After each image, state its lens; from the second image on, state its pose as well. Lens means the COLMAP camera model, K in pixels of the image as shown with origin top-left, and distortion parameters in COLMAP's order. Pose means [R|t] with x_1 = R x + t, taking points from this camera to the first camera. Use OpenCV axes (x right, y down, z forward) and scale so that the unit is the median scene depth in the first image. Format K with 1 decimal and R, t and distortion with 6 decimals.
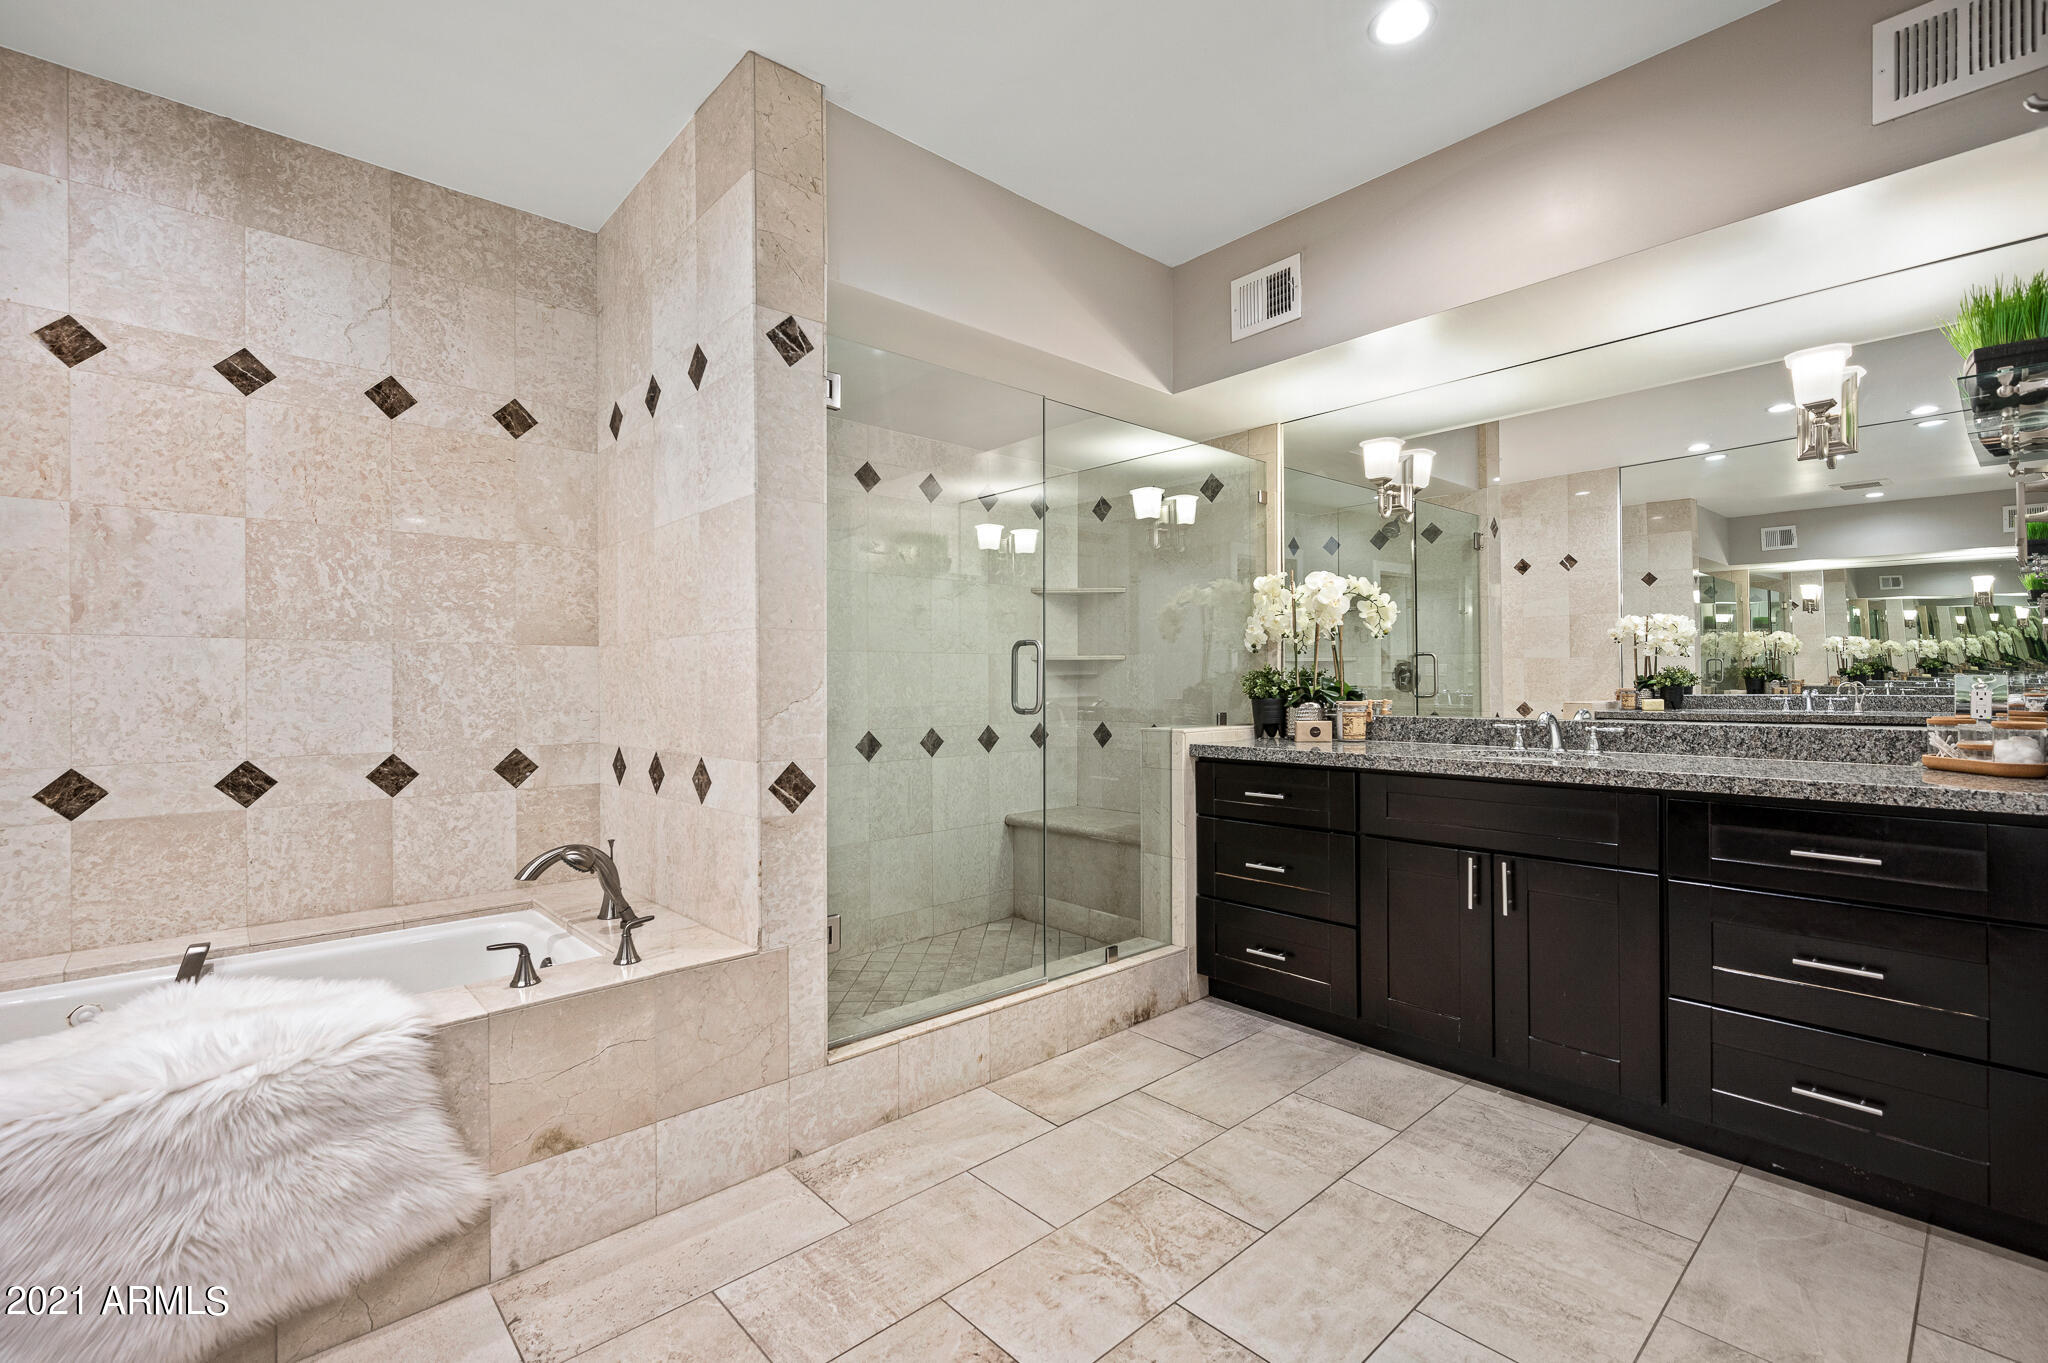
lens RADIAL K [[898.3, 0, 1024.0], [0, 898.3, 681.5], [0, 0, 1]] dist [0.000796, -0.000322]
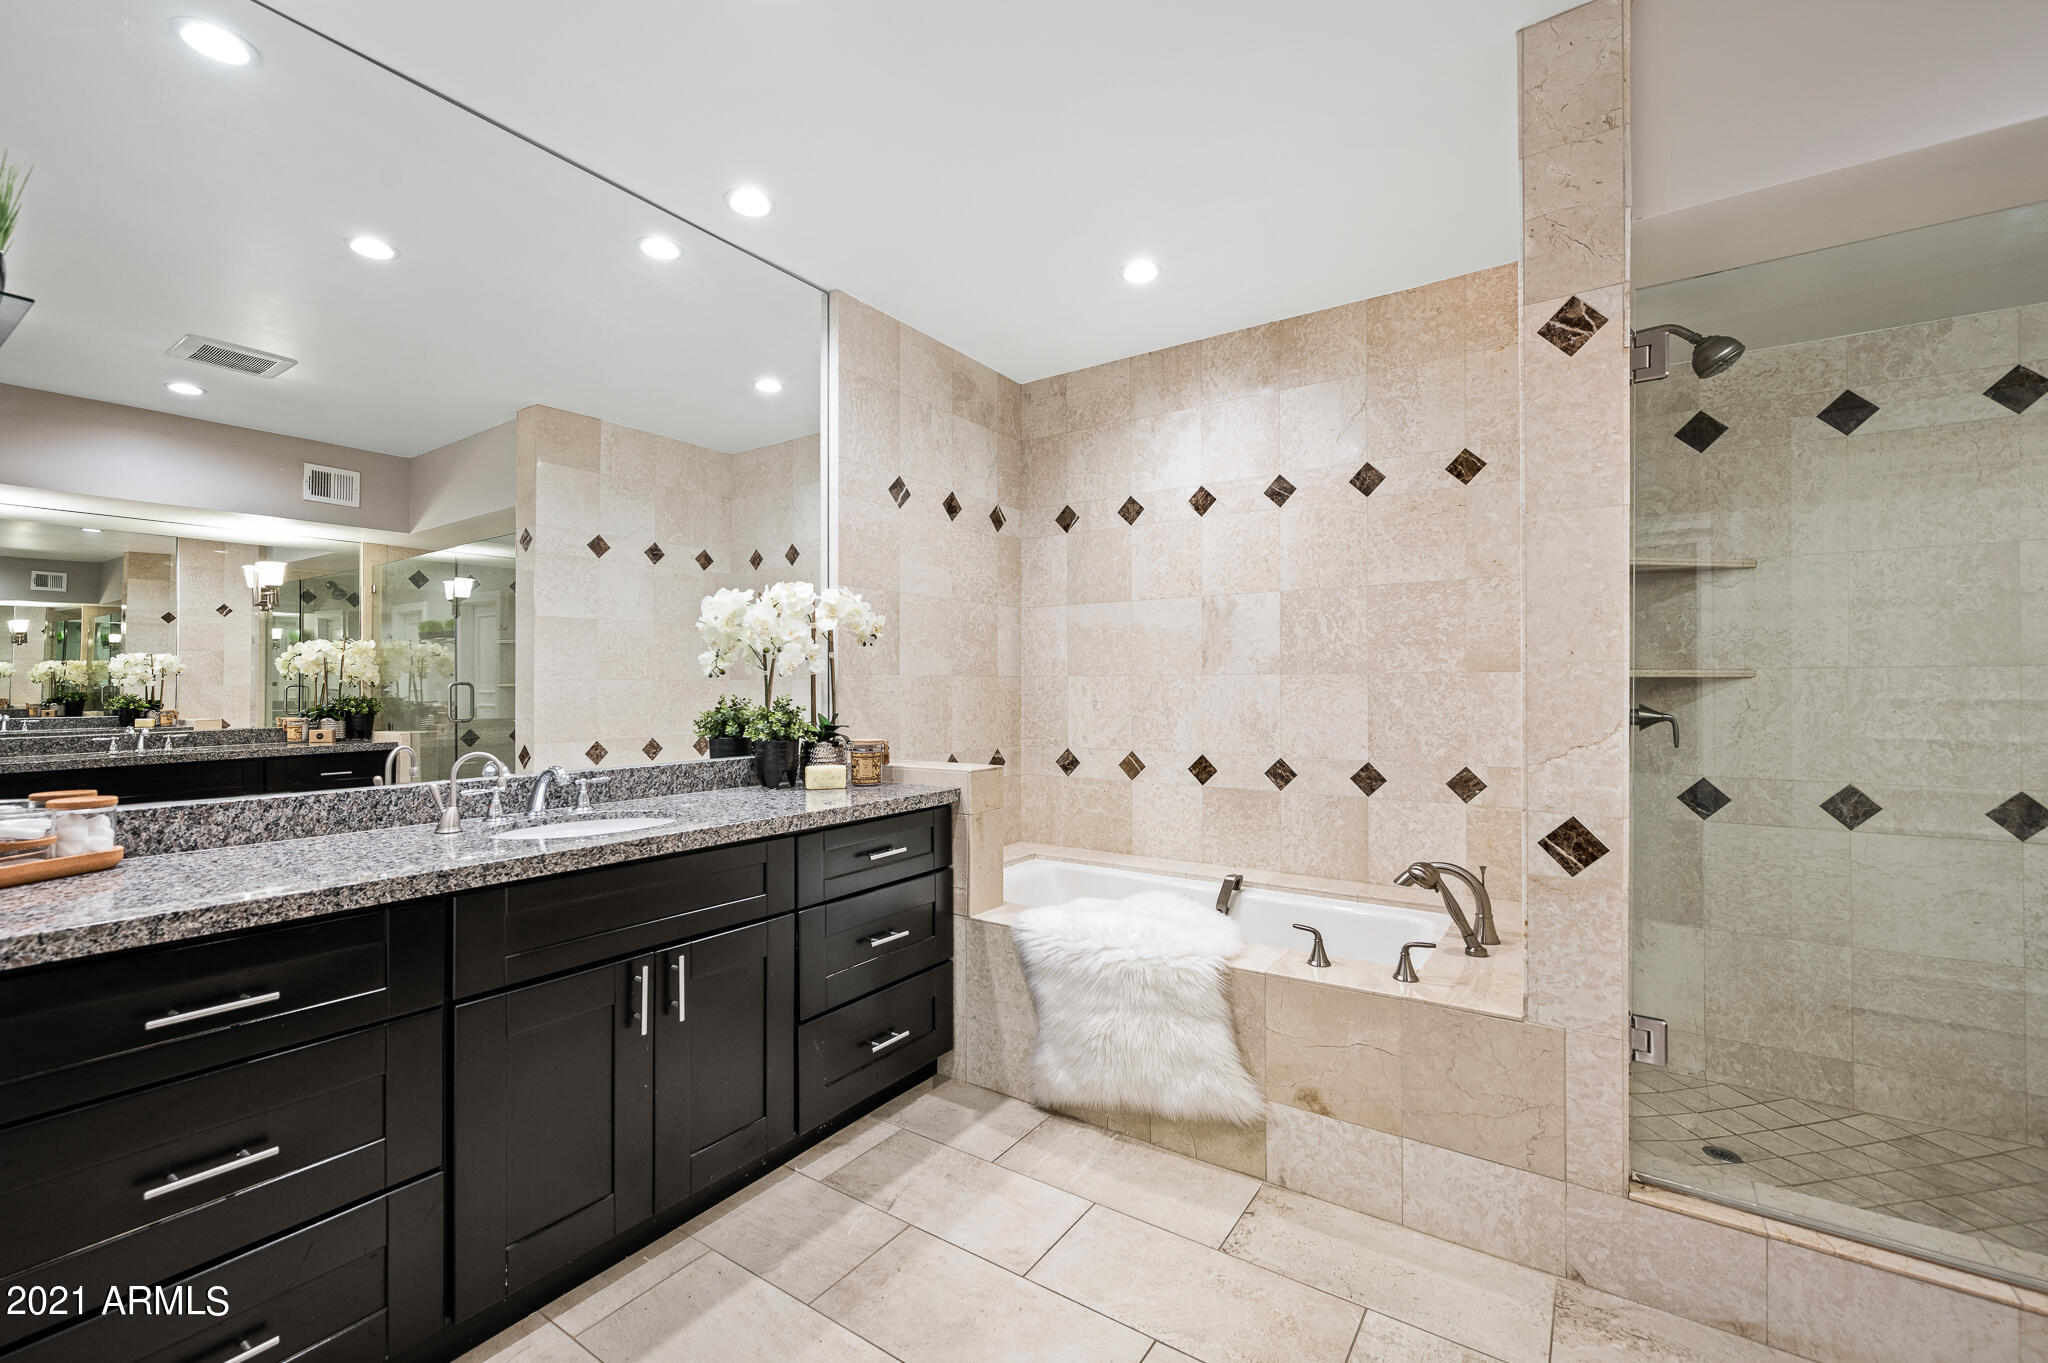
lens RADIAL K [[850.9, 0, 1024.0], [0, 850.9, 681.5], [0, 0, 1]] dist [0.000244, 0.000224]
pose [[0.229952, 0.000161, -0.973202, 0.378661], [0.003578, 0.999993, 0.001011, -0.038795], [0.973195, -0.003714, 0.229950, 0.278399]]
